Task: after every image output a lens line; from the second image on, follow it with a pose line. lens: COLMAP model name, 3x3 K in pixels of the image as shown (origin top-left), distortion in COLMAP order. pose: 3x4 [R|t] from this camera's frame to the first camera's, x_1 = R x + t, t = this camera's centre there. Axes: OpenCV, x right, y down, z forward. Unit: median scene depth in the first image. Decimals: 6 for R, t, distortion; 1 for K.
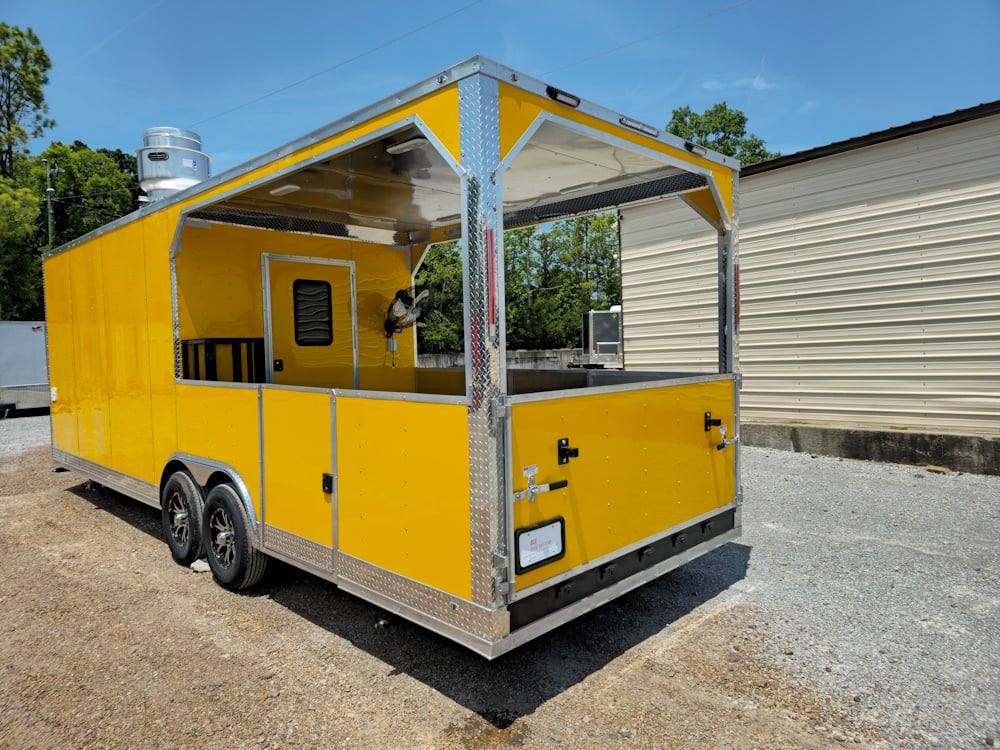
lens RADIAL K [[651.5, 0, 500.1], [0, 651.5, 369.8], [0, 0, 1]] dist [0.059276, -0.048393]
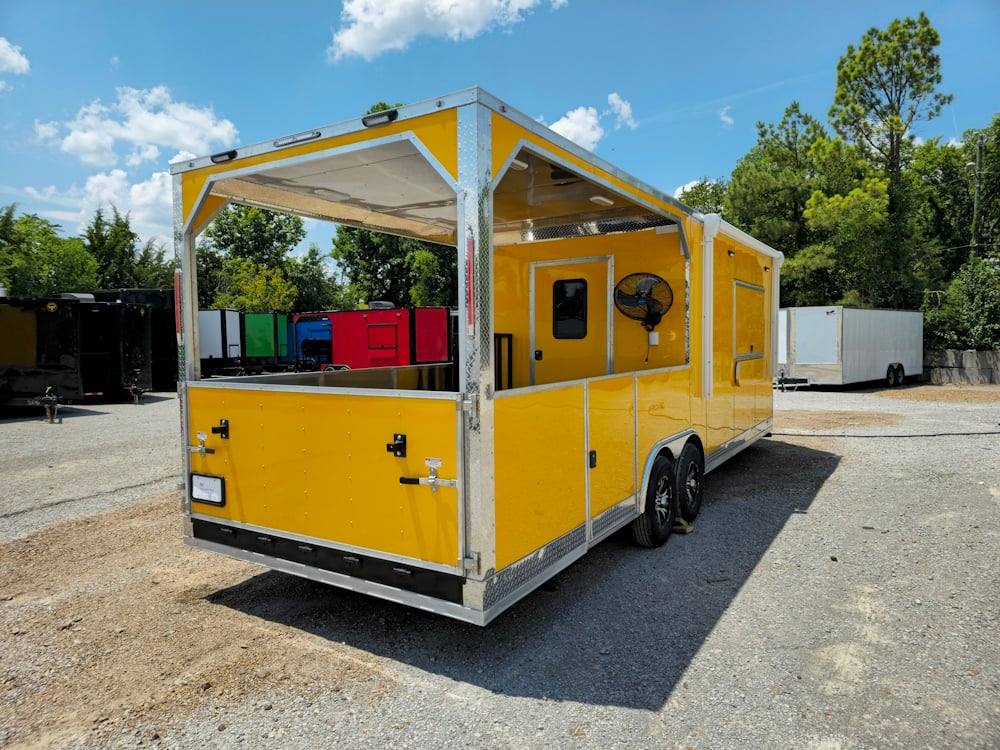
lens RADIAL K [[655.4, 0, 495.2], [0, 655.4, 373.6], [0, 0, 1]] dist [0.057062, -0.049988]
pose [[0.208546, 0.070544, -0.975465, 1.043713], [-0.030145, 0.997385, 0.065684, -0.063262], [0.977548, 0.015708, 0.210127, 0.866142]]
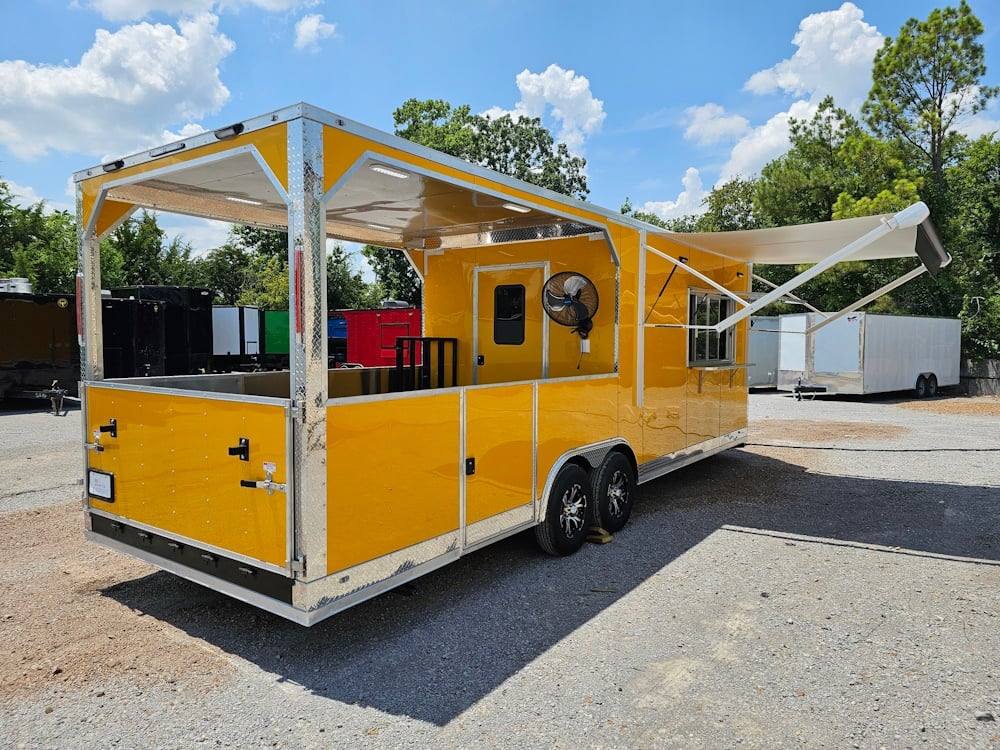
lens RADIAL K [[669.1, 0, 494.1], [0, 669.1, 379.5], [0, 0, 1]] dist [0.053215, -0.046402]
pose [[0.144804, 0.081908, -0.986064, 1.112395], [-0.045368, 0.996069, 0.076077, -0.084163], [0.988420, 0.033720, 0.147950, 1.090486]]
